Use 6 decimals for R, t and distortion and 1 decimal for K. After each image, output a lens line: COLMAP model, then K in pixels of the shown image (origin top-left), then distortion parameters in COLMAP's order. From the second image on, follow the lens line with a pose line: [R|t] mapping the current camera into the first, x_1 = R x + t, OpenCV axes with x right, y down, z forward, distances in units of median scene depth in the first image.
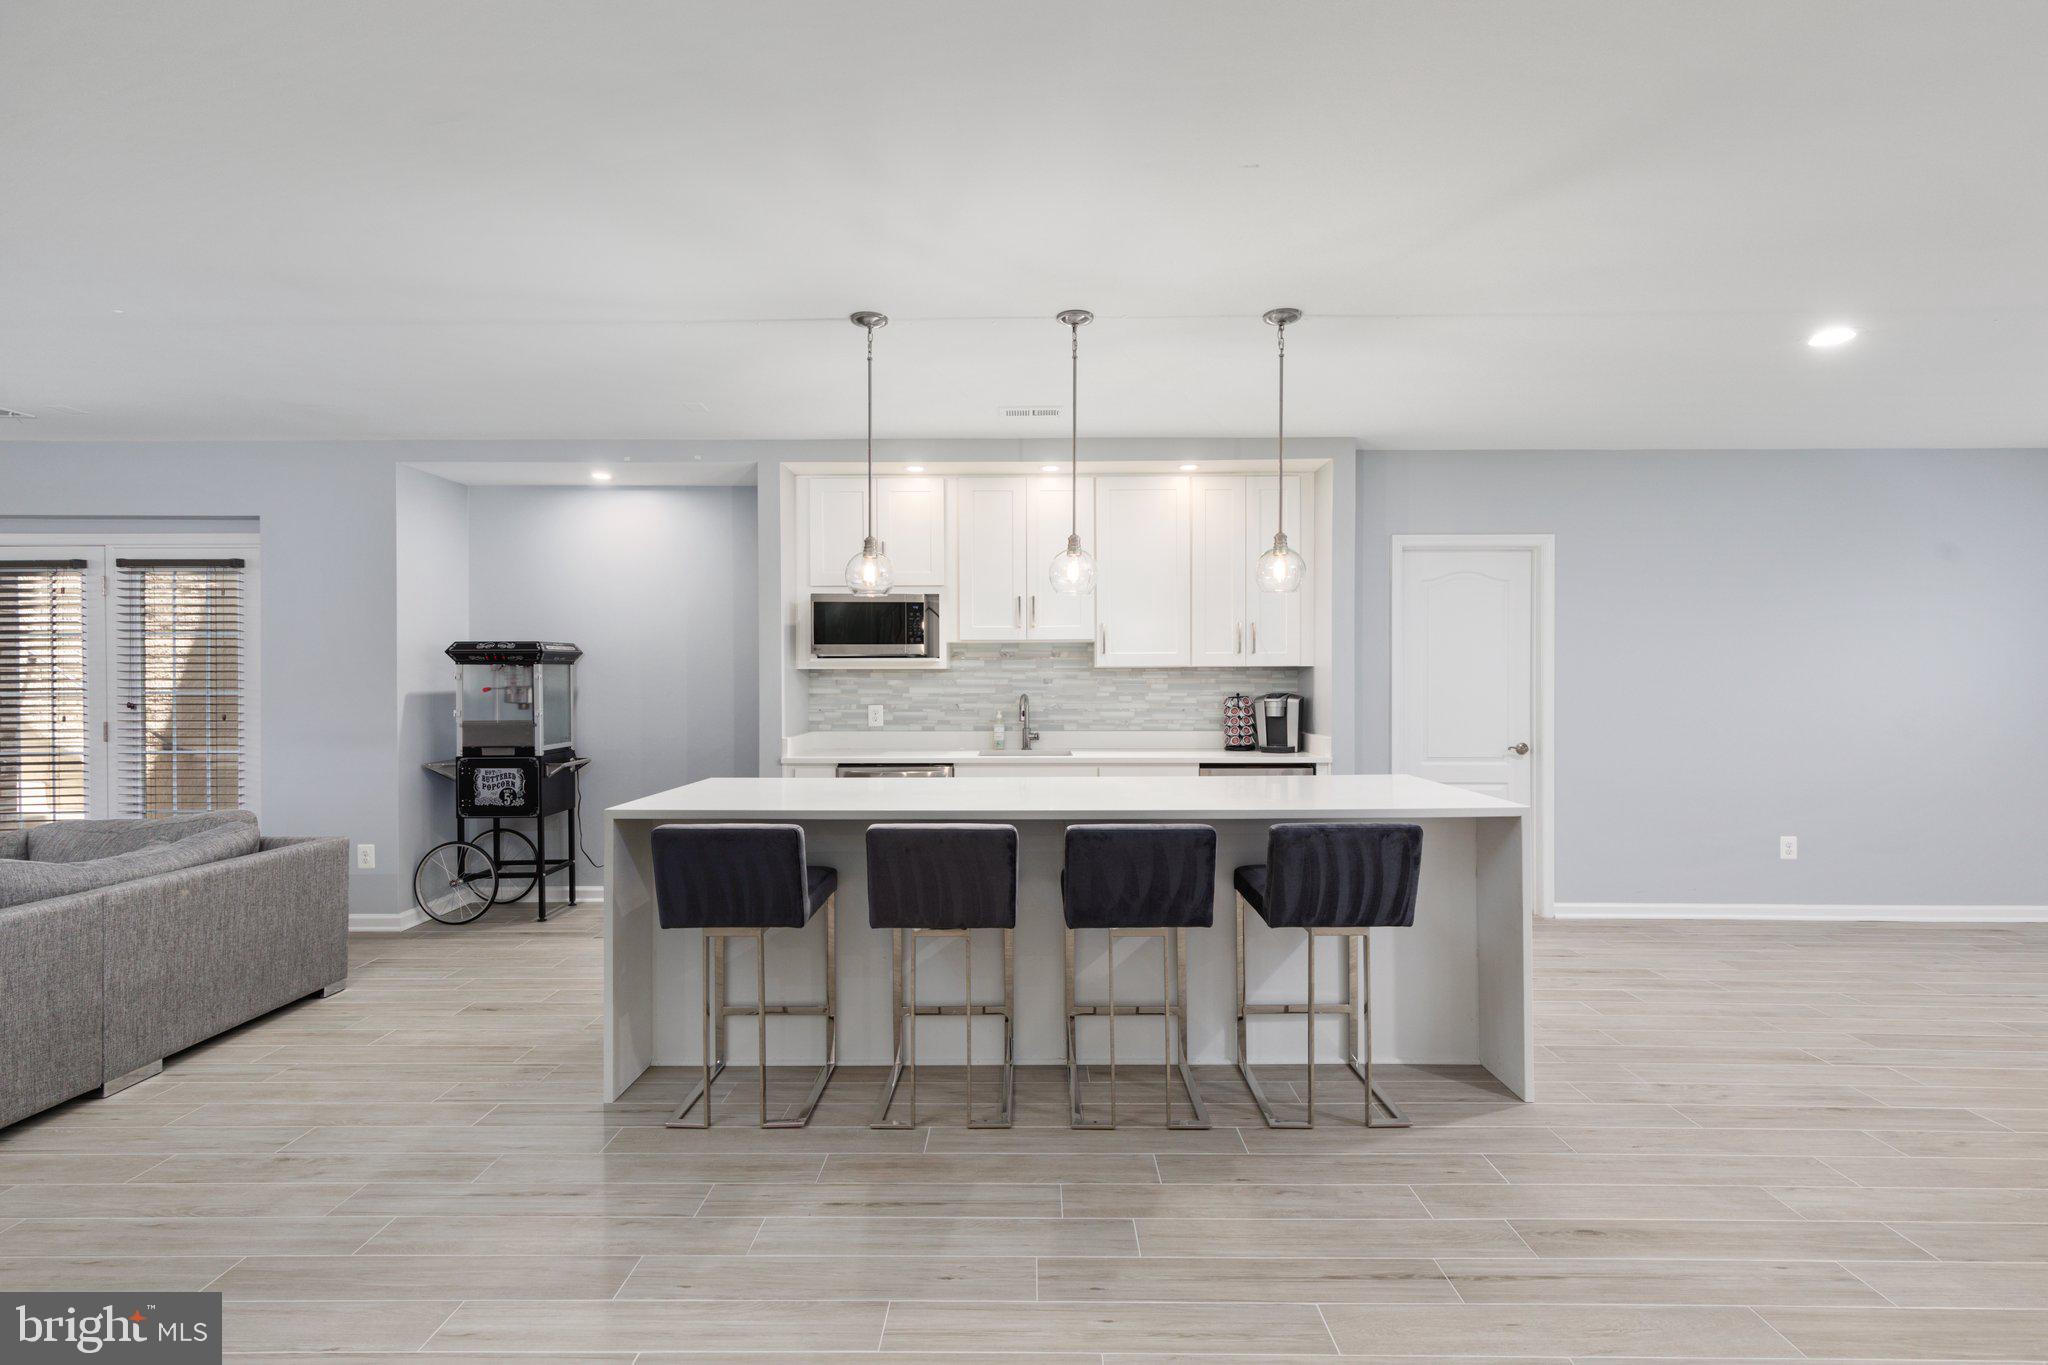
lens RADIAL K [[929.6, 0, 1022.7], [0, 929.6, 682.9], [0, 0, 1]] dist [0.008196, -0.000261]
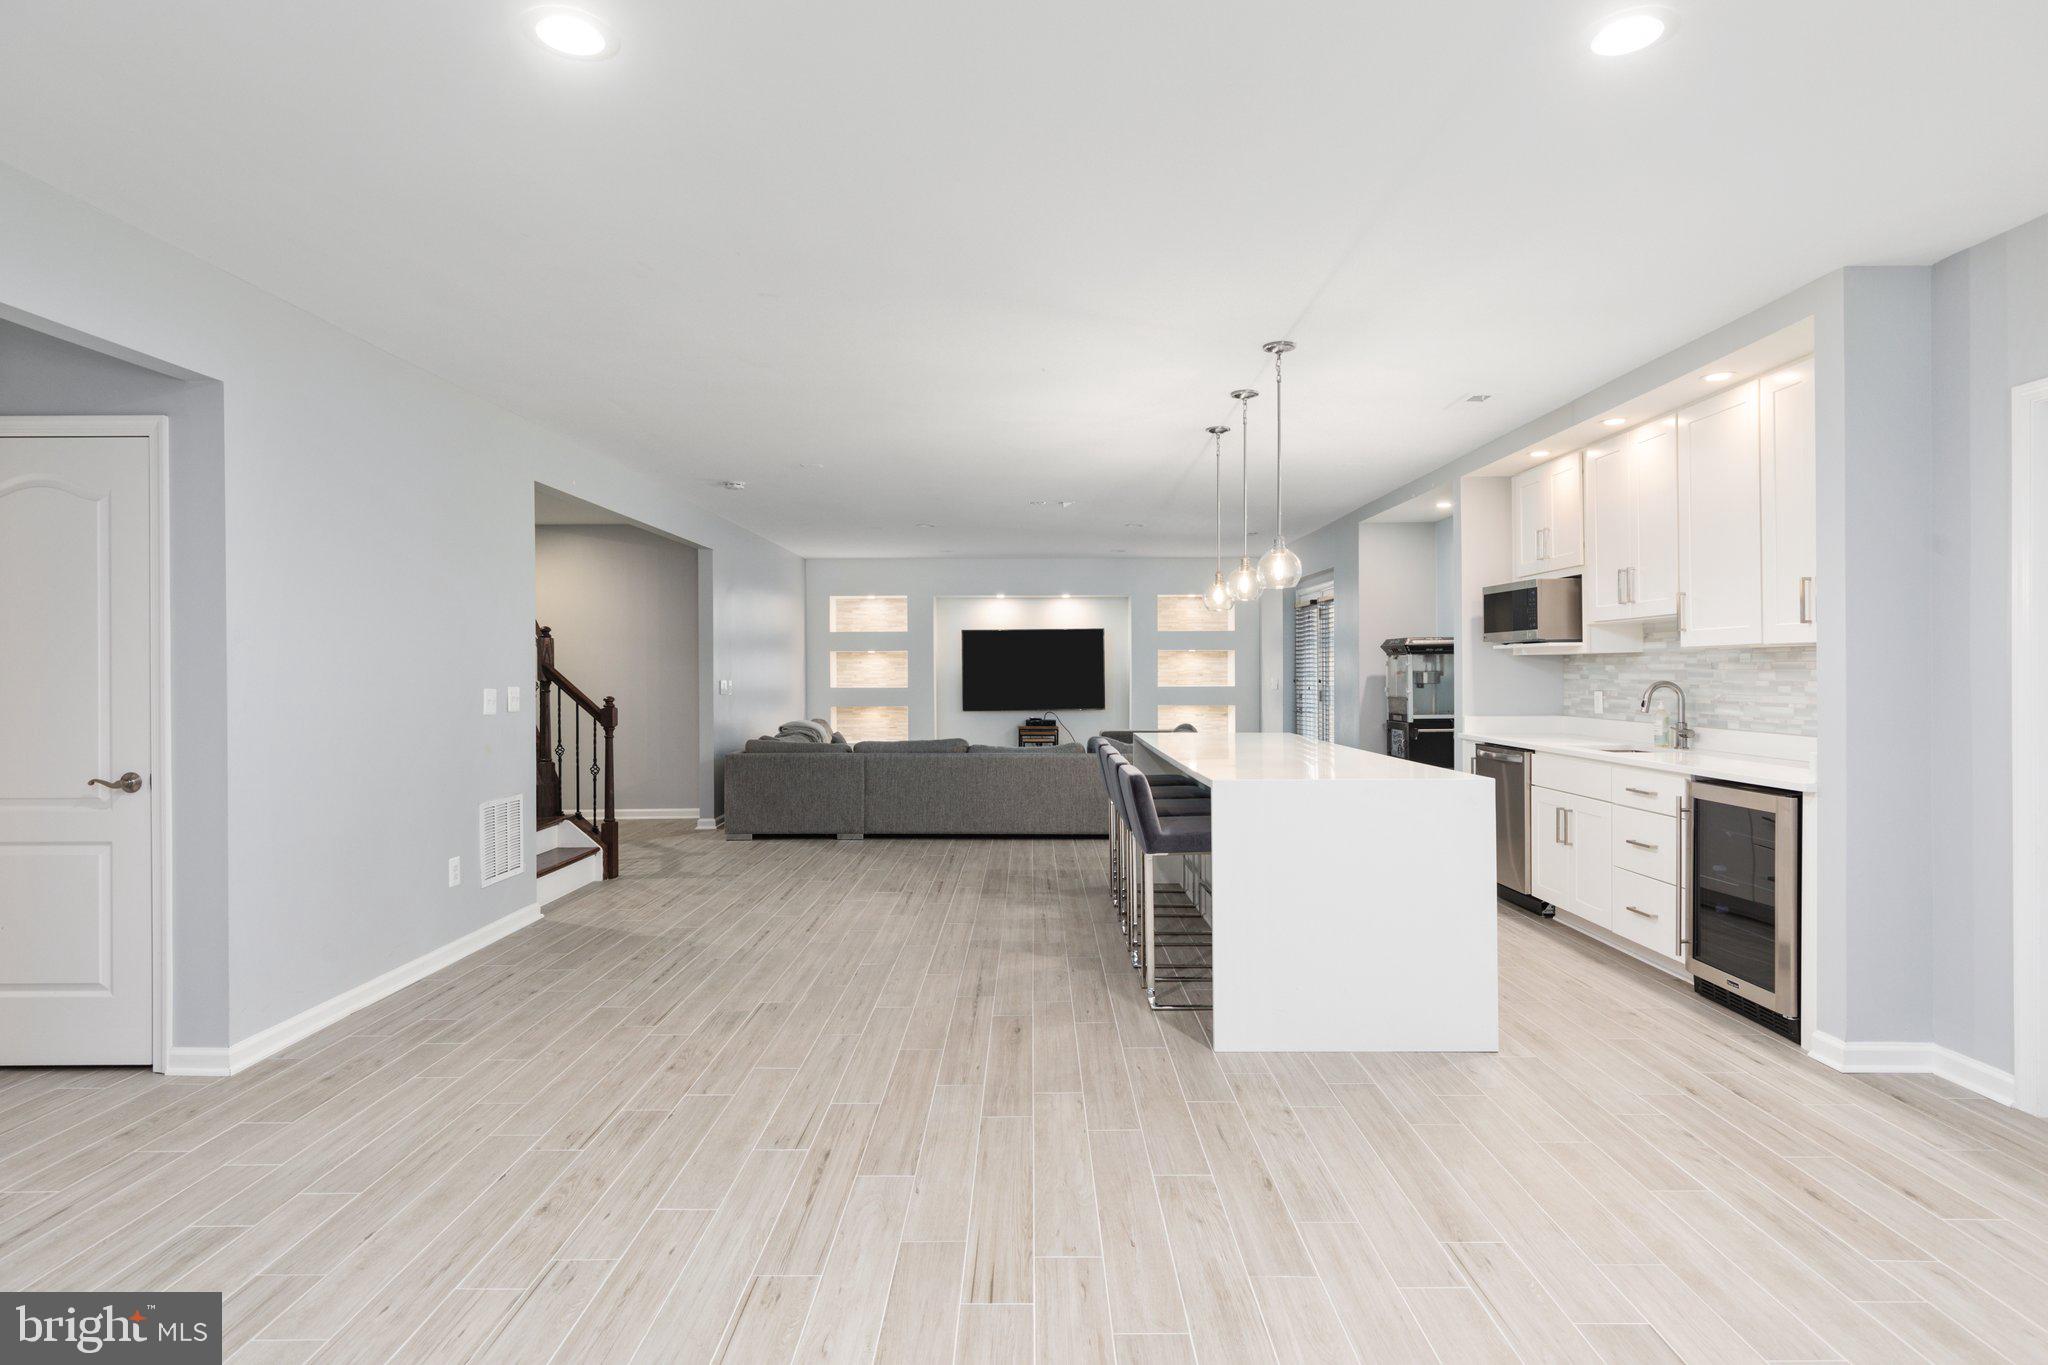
lens RADIAL K [[1039.8, 0, 1024.5], [0, 1039.8, 671.3], [0, 0, 1]] dist [-0.000886, 0.000088]
pose [[0.008571, 0.003399, -0.999957, 1.013863], [0.001202, 0.999993, 0.003410, -0.001041], [0.999963, -0.001232, 0.008567, 0.441056]]
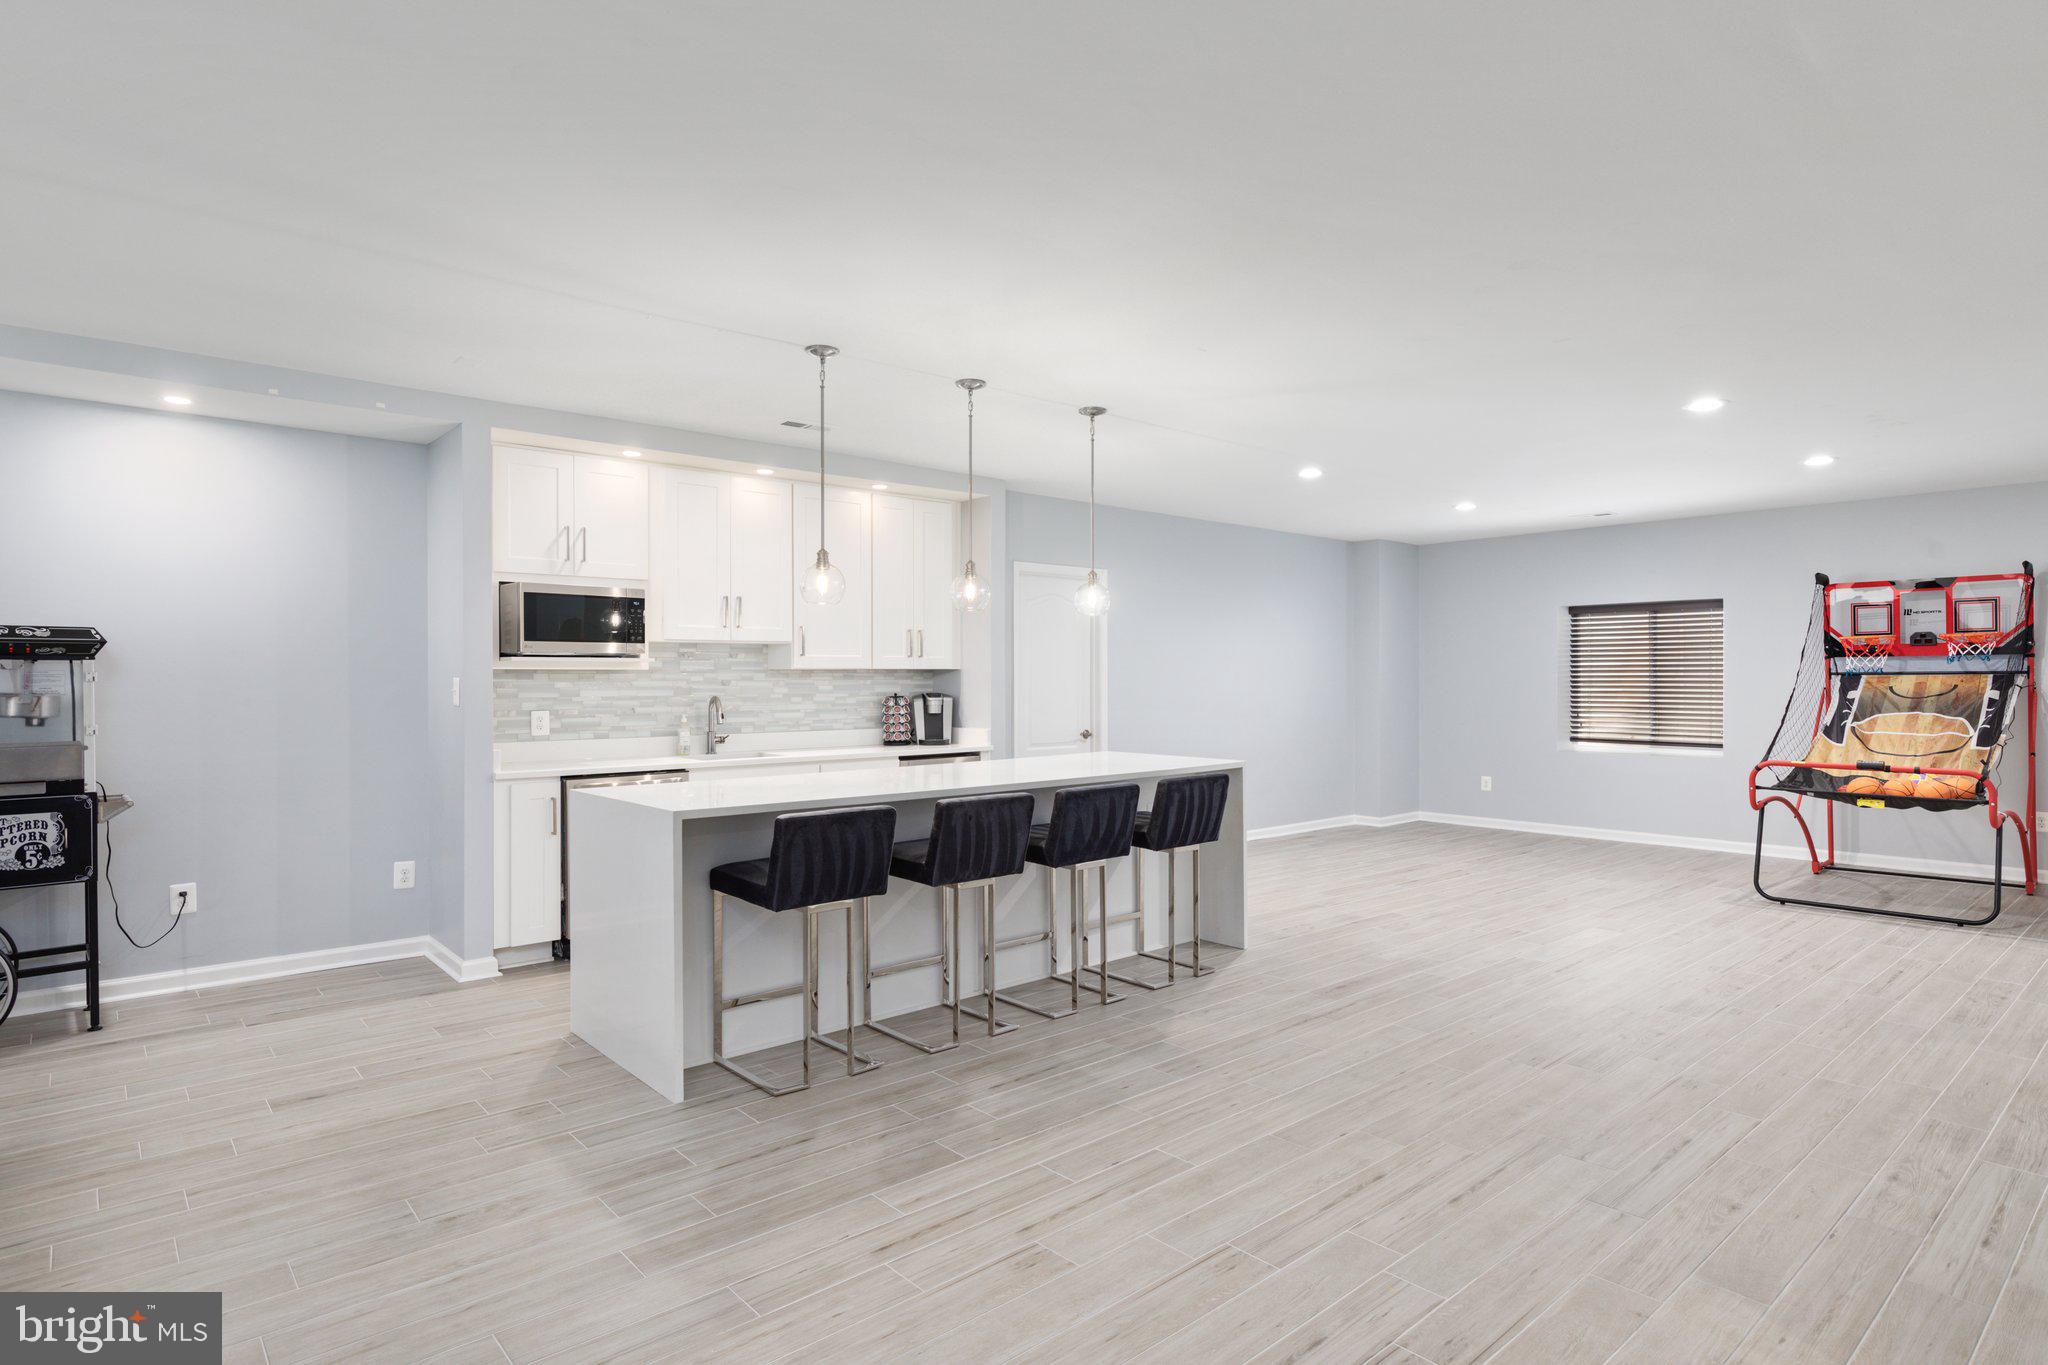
lens RADIAL K [[1098.5, 0, 1025.7], [0, 1098.5, 688.7], [0, 0, 1]] dist [0.003899, -0.000849]
pose [[0.745350, -0.006233, 0.666645, -0.561704], [0.003348, 0.999979, 0.005606, -0.001142], [-0.666665, -0.001947, 0.745355, -0.078613]]
